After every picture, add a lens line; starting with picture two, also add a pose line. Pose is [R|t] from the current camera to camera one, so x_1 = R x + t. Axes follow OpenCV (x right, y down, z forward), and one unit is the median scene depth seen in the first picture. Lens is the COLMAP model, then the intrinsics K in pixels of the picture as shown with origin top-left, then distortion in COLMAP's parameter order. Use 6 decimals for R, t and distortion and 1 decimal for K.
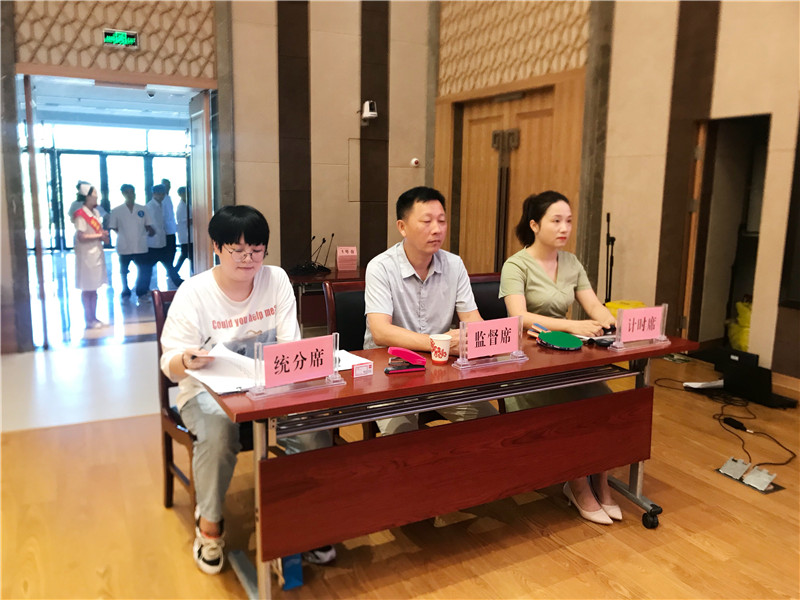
lens RADIAL K [[651.4, 0, 412.7], [0, 651.4, 271.5], [0, 0, 1]] dist [0.025751, -0.001986]
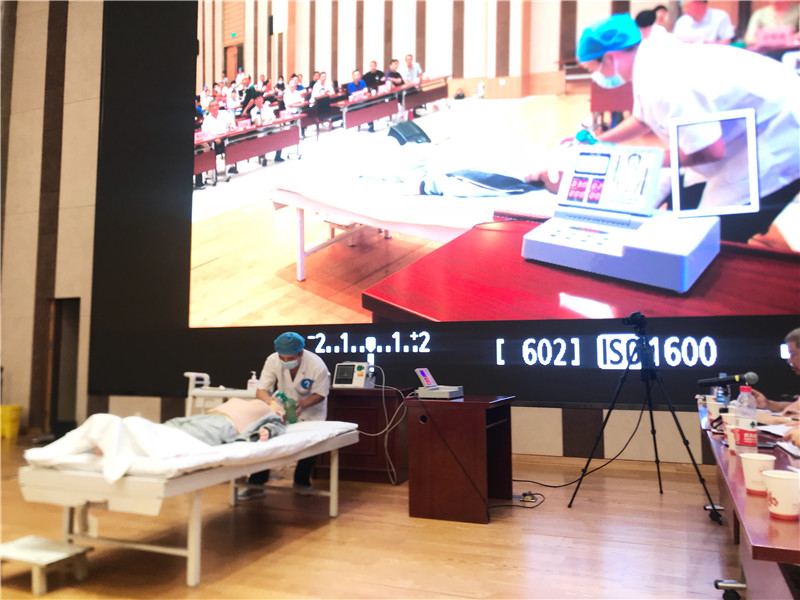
lens RADIAL K [[651.4, 0, 391.5], [0, 651.4, 302.9], [0, 0, 1]] dist [0.025751, -0.001986]
pose [[0.764042, 0.032284, 0.644358, -0.007357], [0.101021, 0.980441, -0.168908, 0.132590], [-0.637208, 0.194146, 0.745837, -0.692658]]
